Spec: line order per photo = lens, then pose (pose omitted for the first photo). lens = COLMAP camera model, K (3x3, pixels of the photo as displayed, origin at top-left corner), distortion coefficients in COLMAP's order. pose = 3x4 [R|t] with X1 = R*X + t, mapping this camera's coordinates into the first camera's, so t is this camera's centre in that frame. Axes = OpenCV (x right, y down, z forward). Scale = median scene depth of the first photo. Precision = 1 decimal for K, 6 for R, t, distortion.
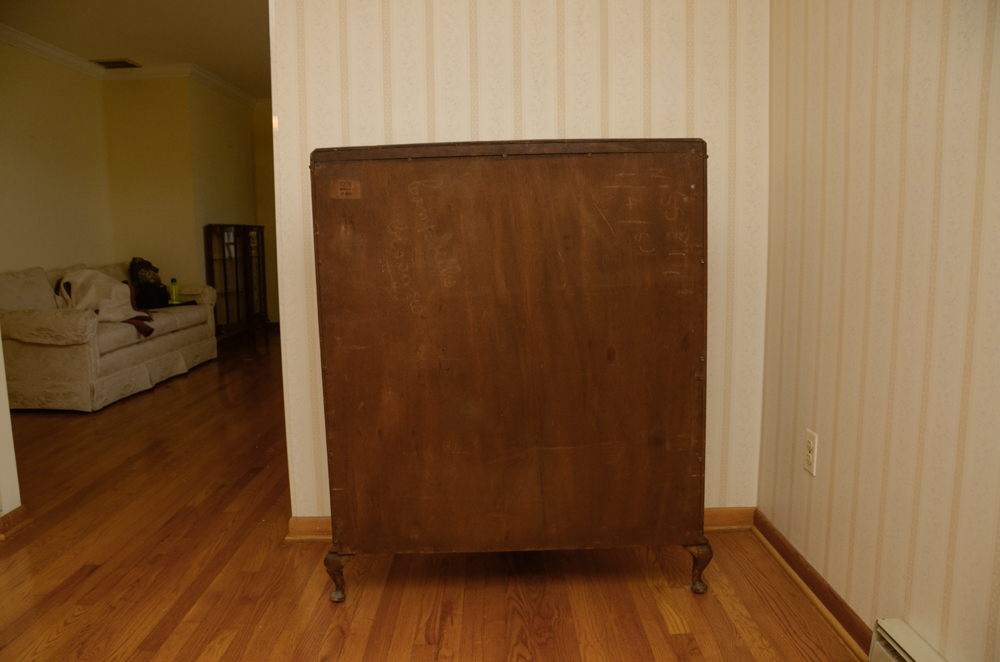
lens RADIAL K [[758.7, 0, 500.0], [0, 758.7, 331.0], [0, 0, 1]] dist [-0.171356, 0.117353]
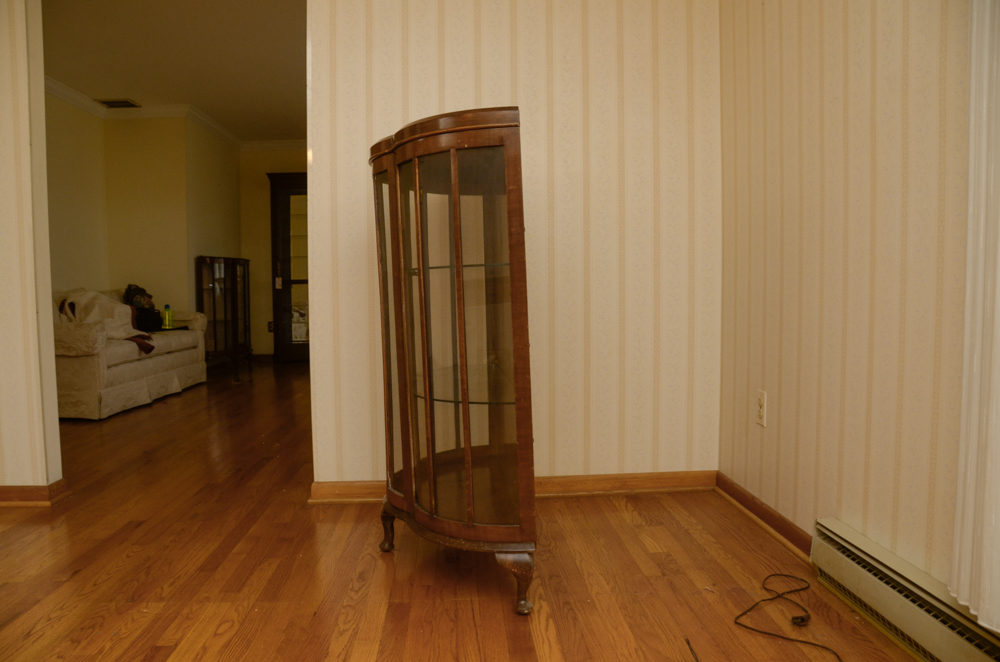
lens RADIAL K [[758.7, 0, 500.0], [0, 758.7, 331.0], [0, 0, 1]] dist [-0.171356, 0.117353]
pose [[0.998576, 0.002269, 0.053293, -0.032902], [0.001671, 0.997274, -0.073768, 0.059236], [-0.053315, 0.073752, 0.995850, -0.092507]]
